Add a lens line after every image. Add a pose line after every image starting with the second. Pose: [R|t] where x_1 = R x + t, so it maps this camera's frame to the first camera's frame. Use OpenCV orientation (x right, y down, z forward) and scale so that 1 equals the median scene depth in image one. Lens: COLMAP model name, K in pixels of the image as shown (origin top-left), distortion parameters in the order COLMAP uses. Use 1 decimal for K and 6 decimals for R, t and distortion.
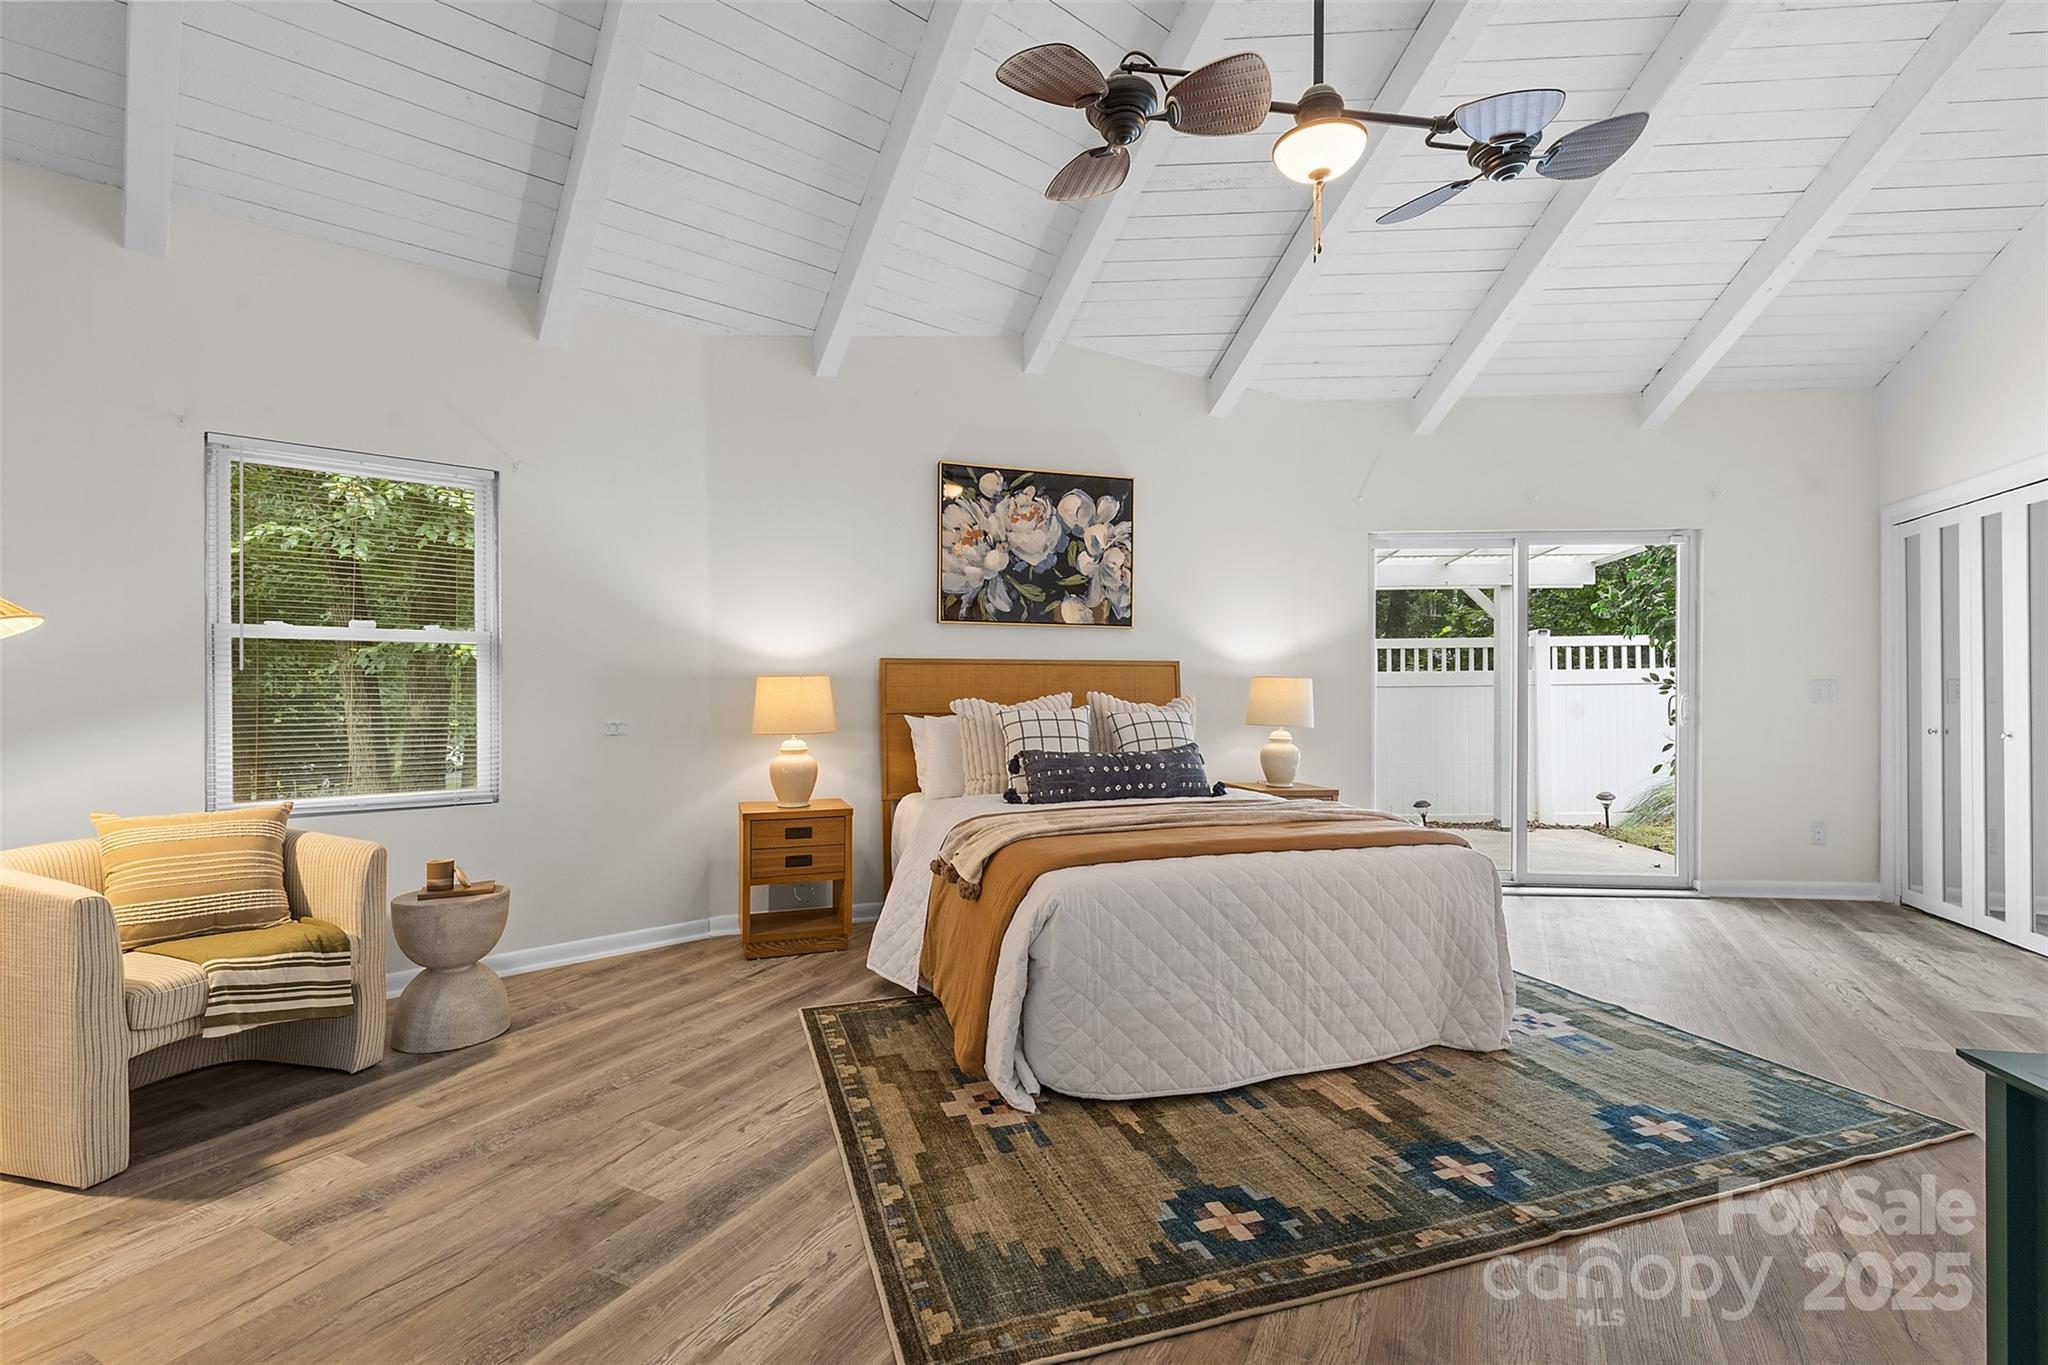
lens RADIAL K [[922.6, 0, 1020.0], [0, 922.6, 682.9], [0, 0, 1]] dist [0.006633, -0.000568]
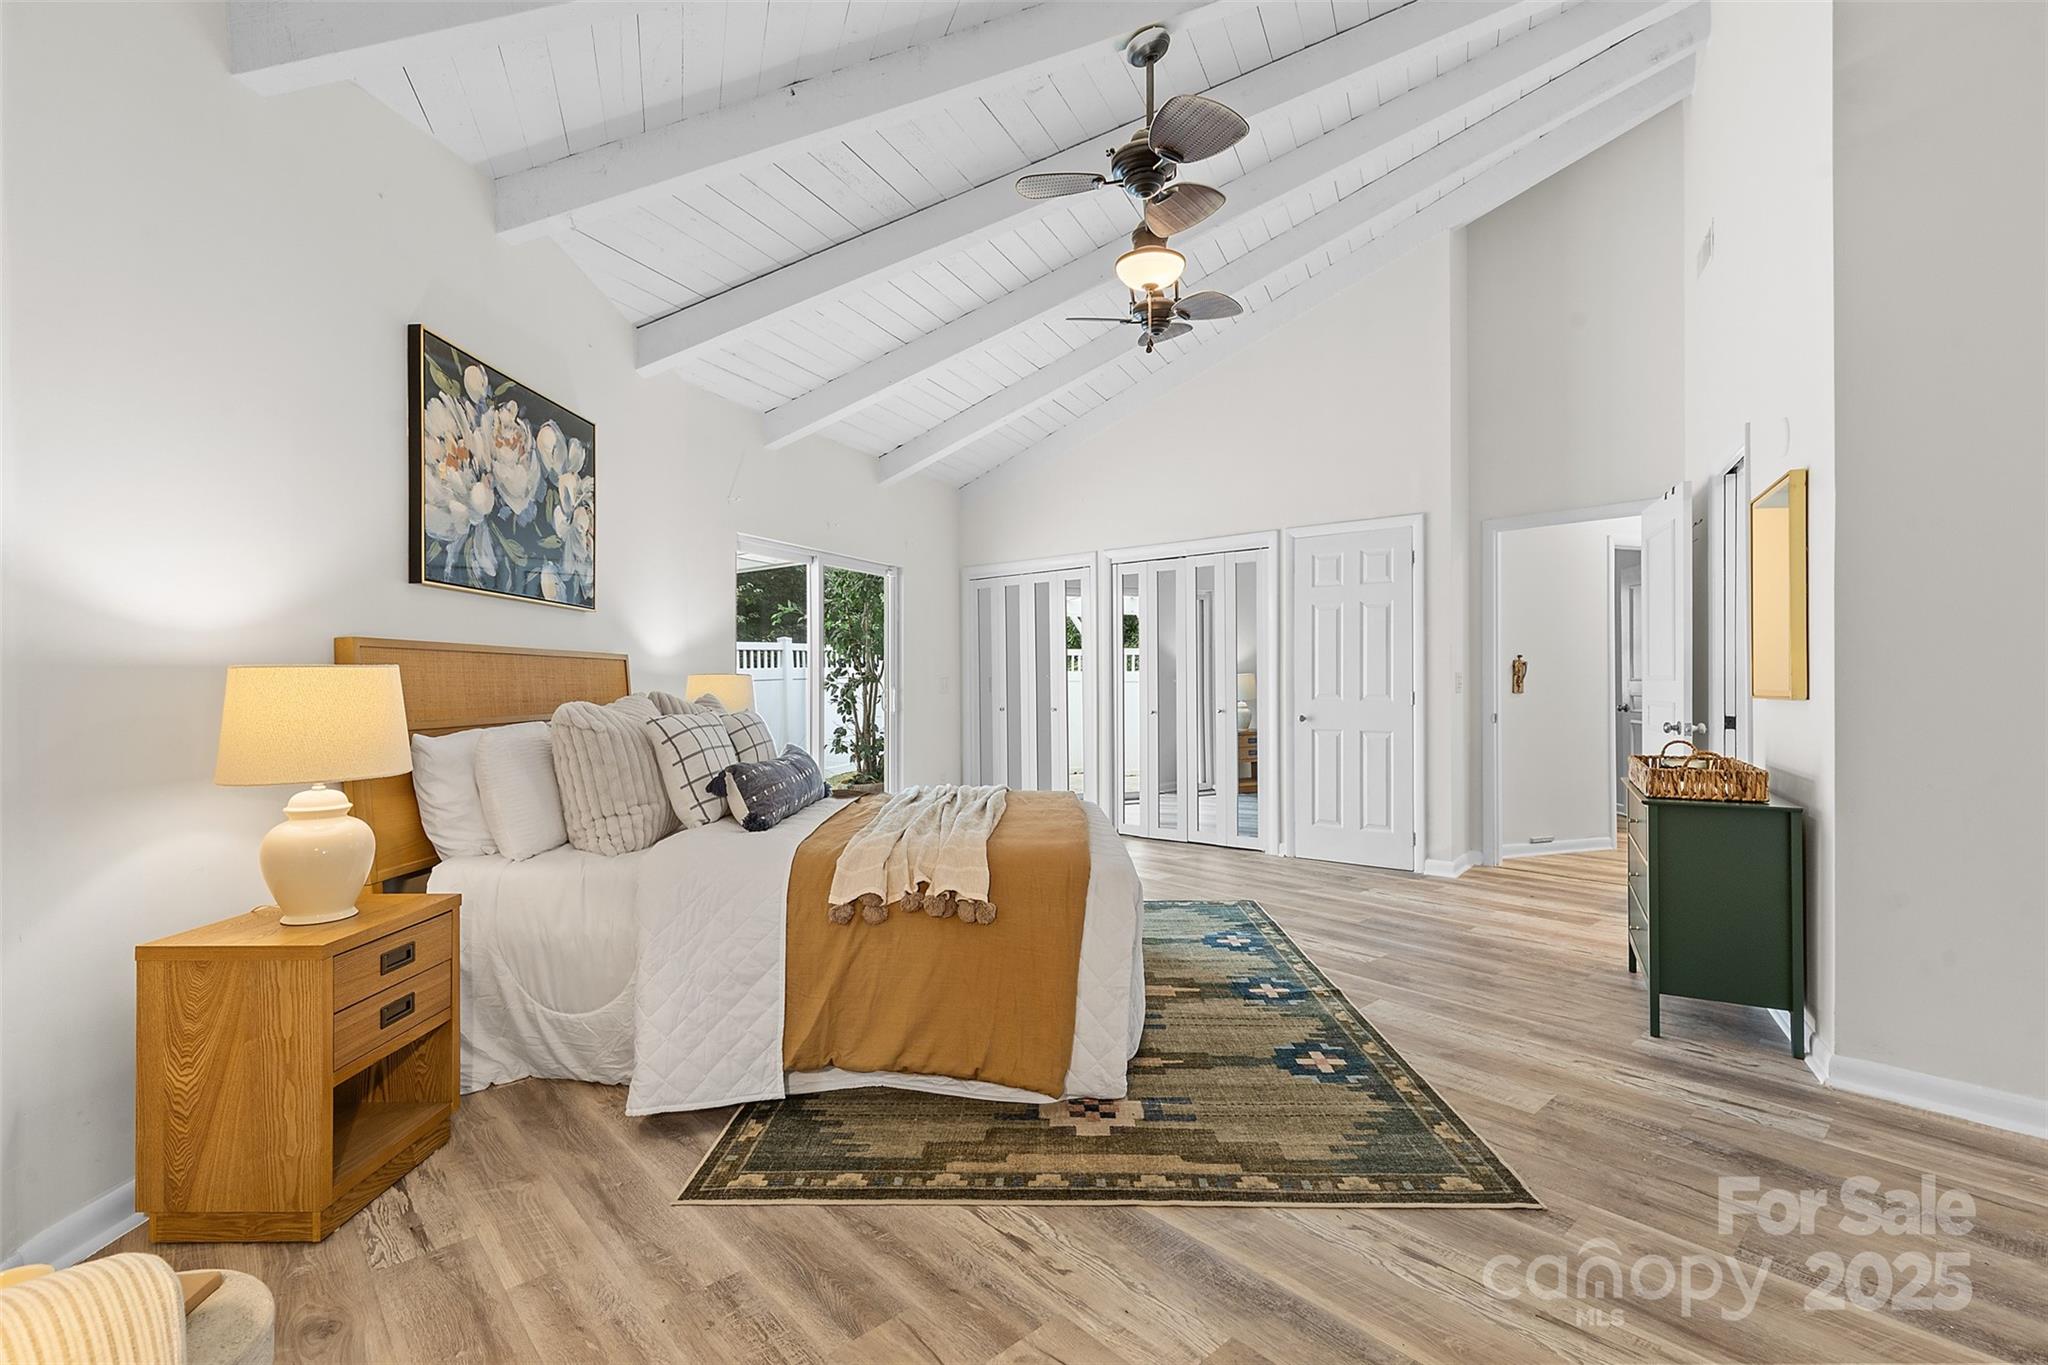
lens RADIAL K [[922.6, 0, 1020.0], [0, 922.6, 682.9], [0, 0, 1]] dist [0.006633, -0.000568]
pose [[0.344918, -0.003135, 0.938627, -0.528194], [0.004445, 0.999989, 0.001706, 0.002457], [-0.938622, 0.003583, 0.344928, 0.402309]]
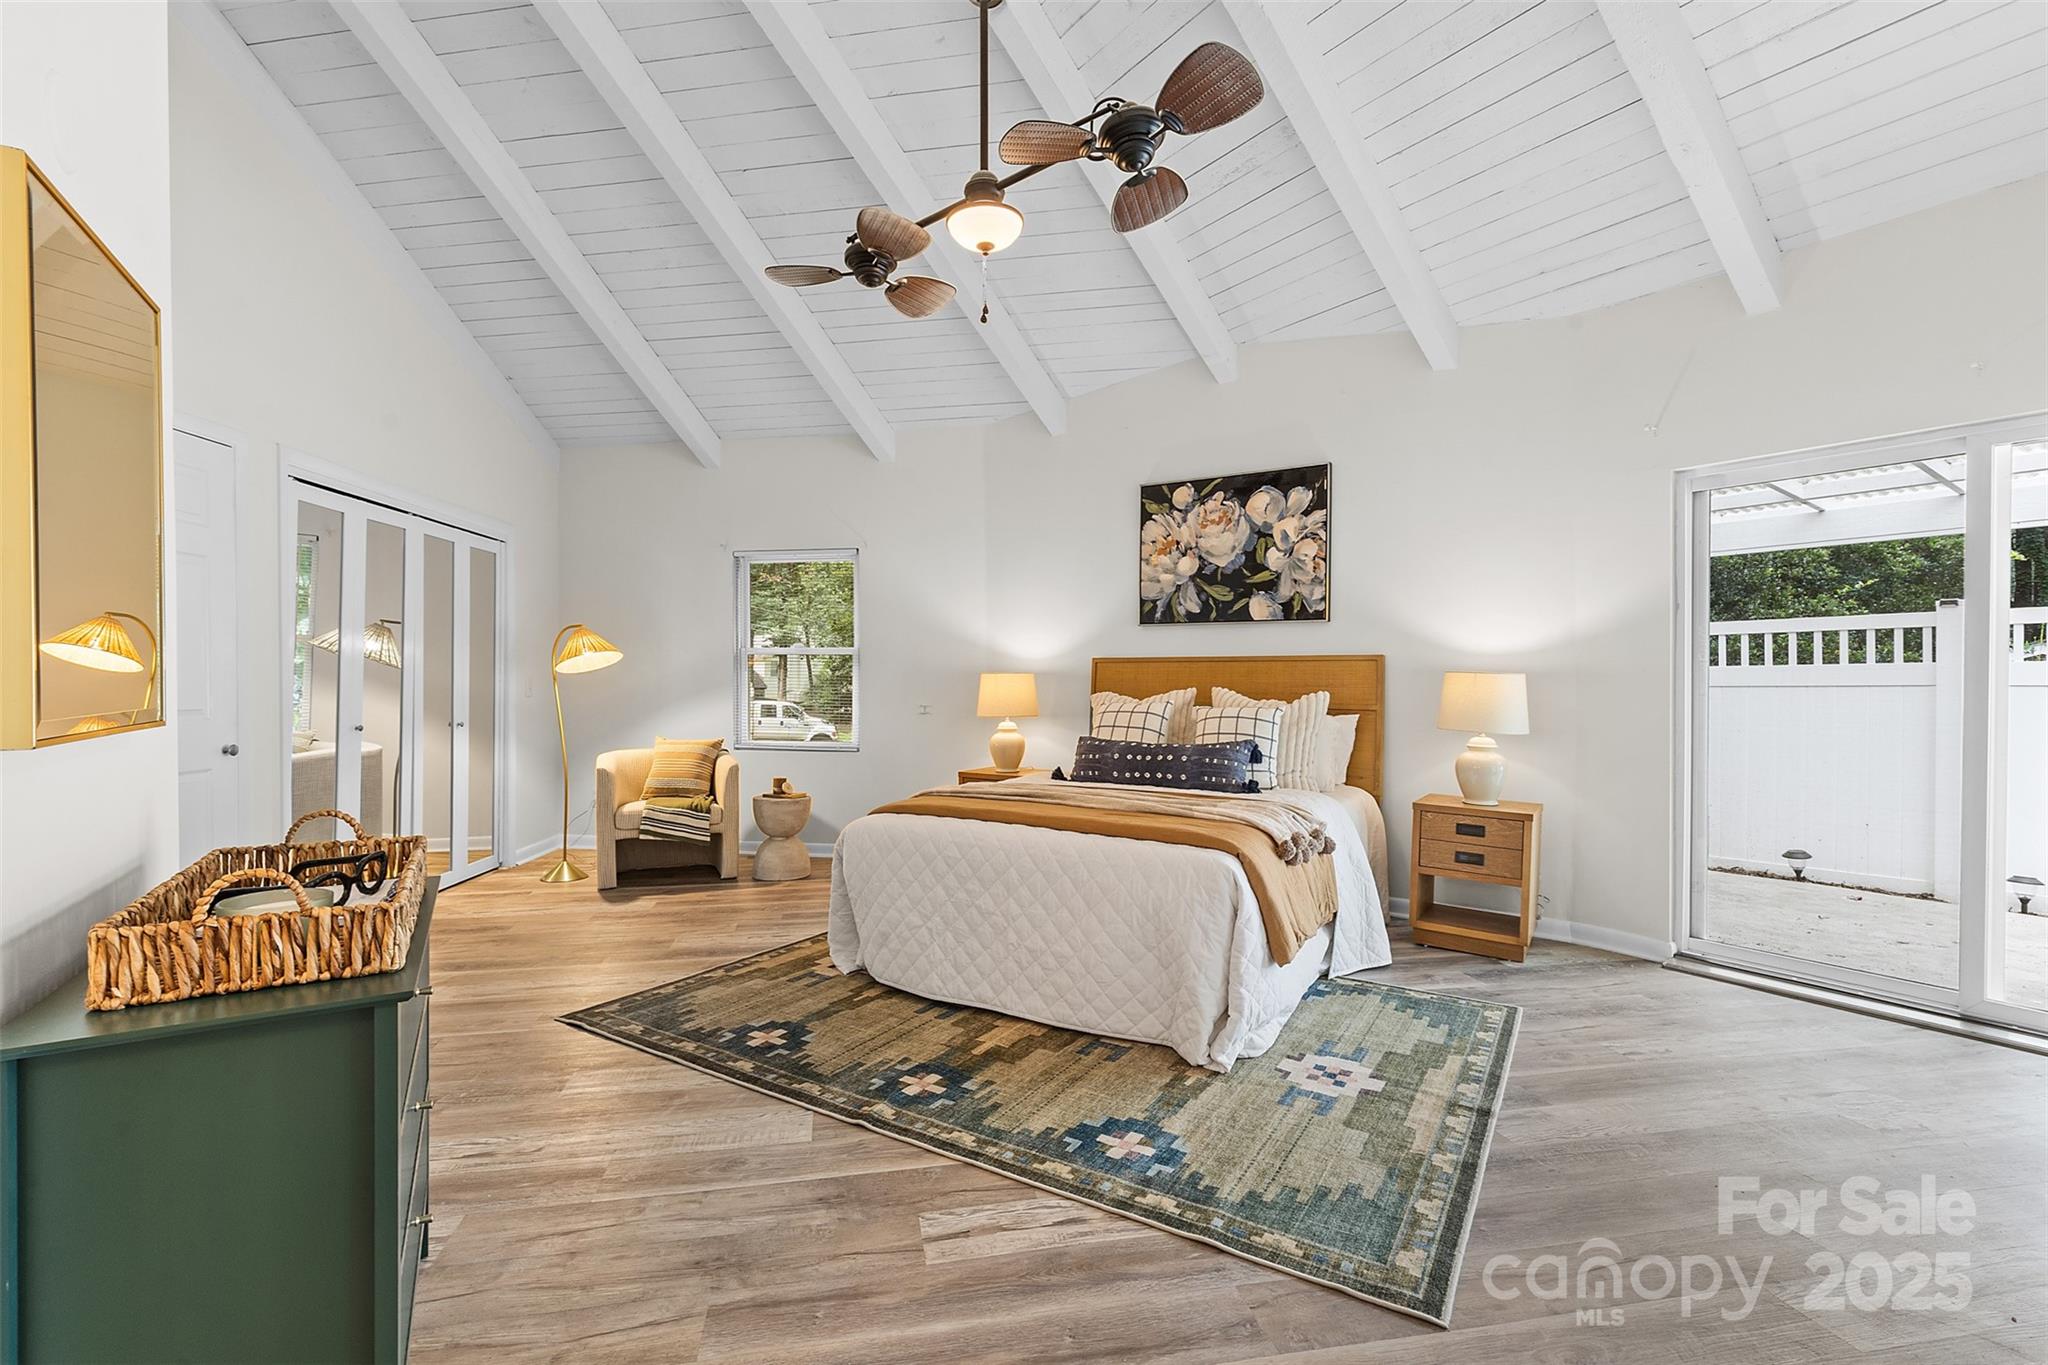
lens RADIAL K [[917.7, 0, 1010.6], [0, 917.7, 689.3], [0, 0, 1]] dist [0.008671, -0.000364]
pose [[0.623705, 0.010132, -0.781594, 0.696172], [-0.000531, 0.999921, 0.012538, -0.001002], [0.781659, -0.007405, 0.623661, 0.163262]]
